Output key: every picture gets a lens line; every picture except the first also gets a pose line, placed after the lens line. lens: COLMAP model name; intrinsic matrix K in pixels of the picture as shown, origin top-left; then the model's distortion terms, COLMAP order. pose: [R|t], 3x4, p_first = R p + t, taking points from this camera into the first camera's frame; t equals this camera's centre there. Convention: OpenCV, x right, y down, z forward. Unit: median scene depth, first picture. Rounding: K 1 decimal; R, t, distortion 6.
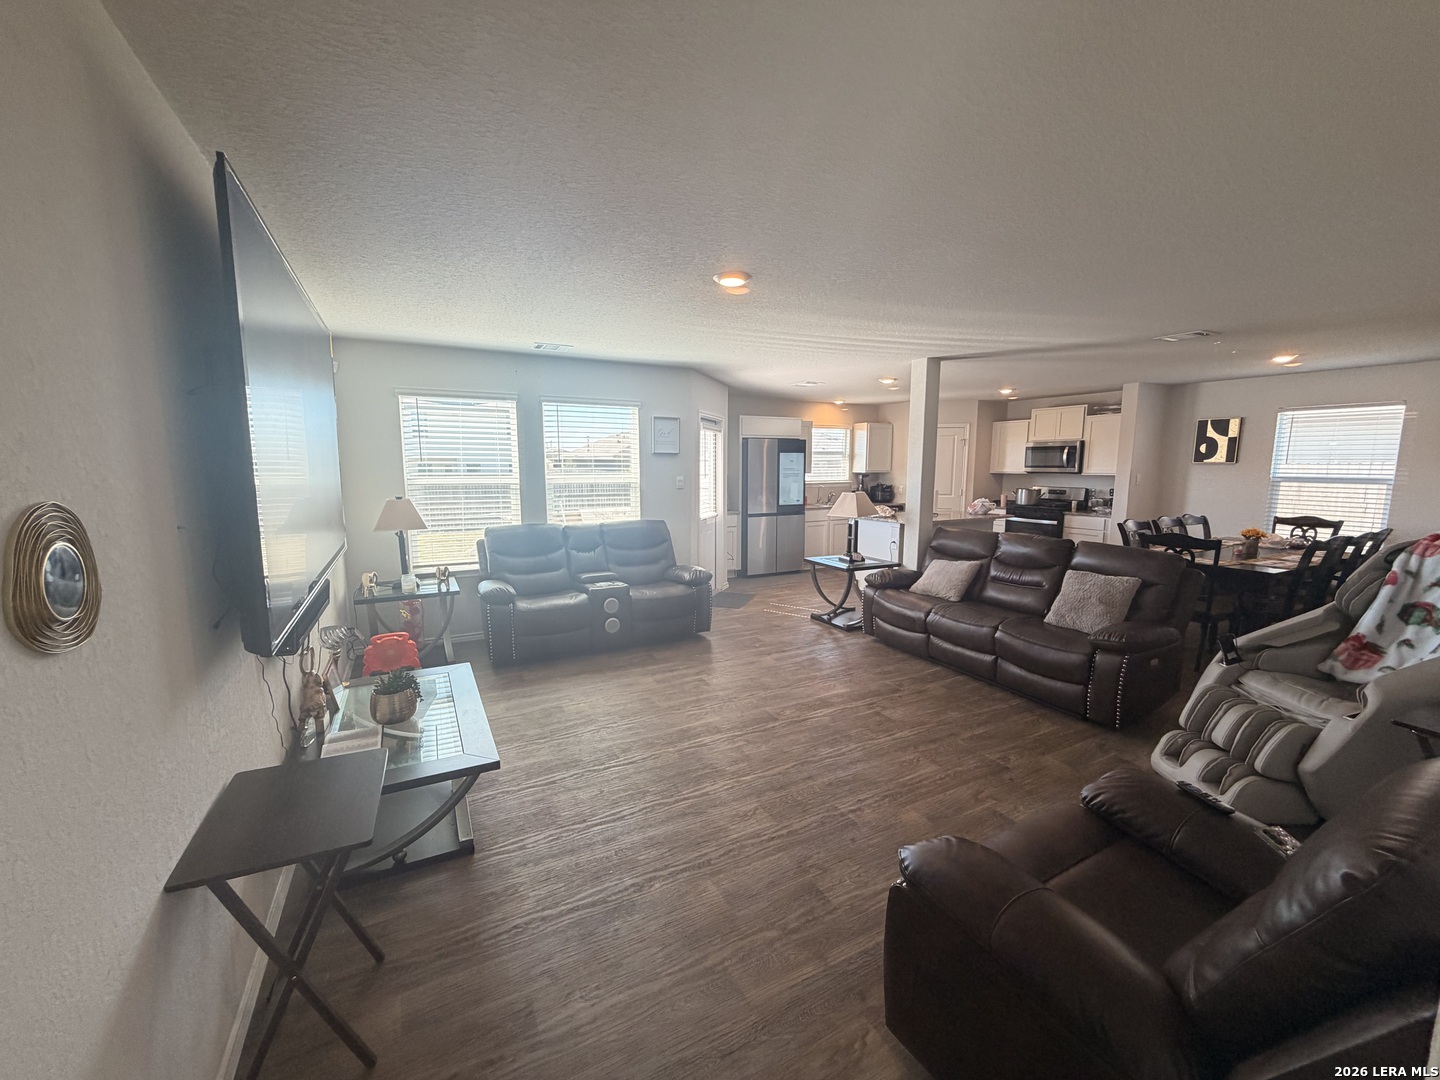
lens RADIAL K [[576.8, 0, 721.6], [0, 576.8, 536.6], [0, 0, 1]] dist [0.000944, 0.000706]
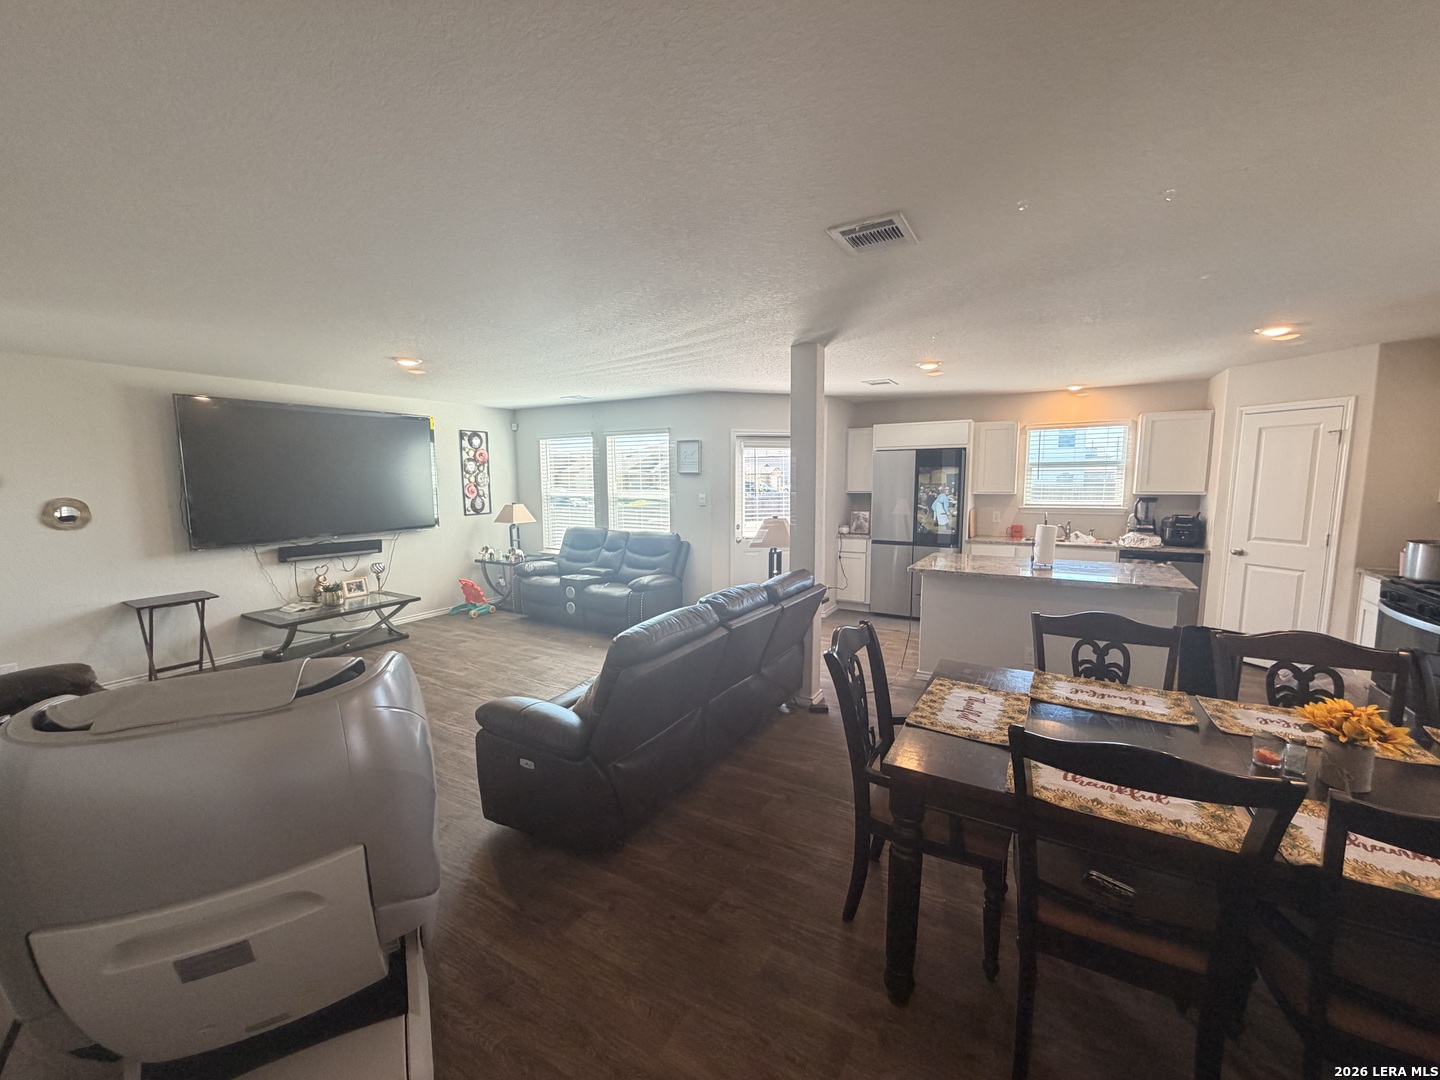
lens RADIAL K [[576.8, 0, 719.1], [0, 576.8, 541.1], [0, 0, 1]] dist [0.000944, 0.000706]
pose [[0.552752, 0.073608, -0.830089, 0.939327], [-0.103656, 0.994429, 0.019157, -0.046447], [0.826874, 0.075454, 0.557302, 0.501224]]
